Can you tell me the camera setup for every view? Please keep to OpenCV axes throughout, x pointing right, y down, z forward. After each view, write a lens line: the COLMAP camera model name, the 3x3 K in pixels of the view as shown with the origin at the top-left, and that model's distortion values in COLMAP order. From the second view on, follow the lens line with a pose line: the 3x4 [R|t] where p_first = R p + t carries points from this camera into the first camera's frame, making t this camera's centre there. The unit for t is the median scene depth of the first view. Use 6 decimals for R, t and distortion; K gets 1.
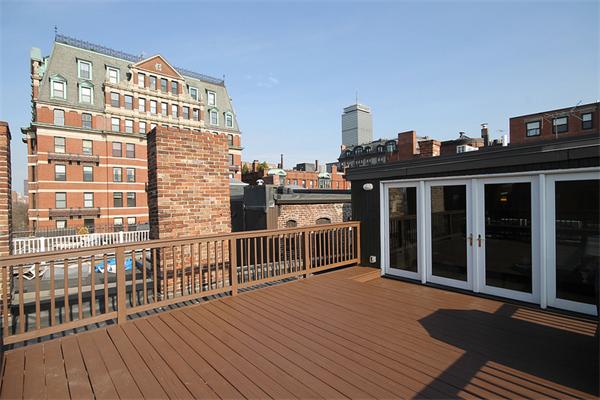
lens RADIAL K [[298.2, 0, 311.4], [0, 298.2, 200.7], [0, 0, 1]] dist [-0.002320, -0.000750]
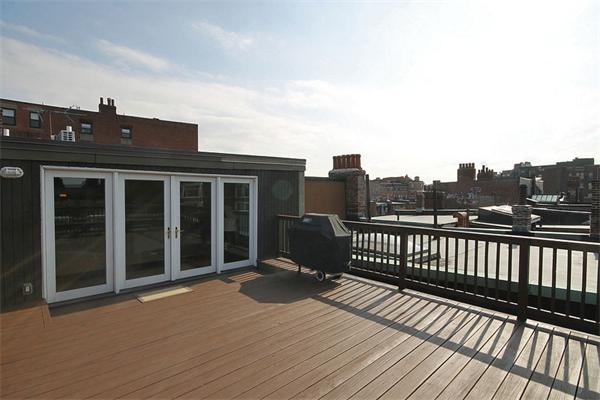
lens RADIAL K [[288.0, 0, 297.5], [0, 288.0, 202.3], [0, 0, 1]] dist [0.002679, 0.000289]
pose [[0.017301, -0.017387, 0.999699, -0.475641], [0.000180, 0.999849, 0.017387, 0.004425], [-0.999850, -0.000121, 0.017301, 0.520940]]
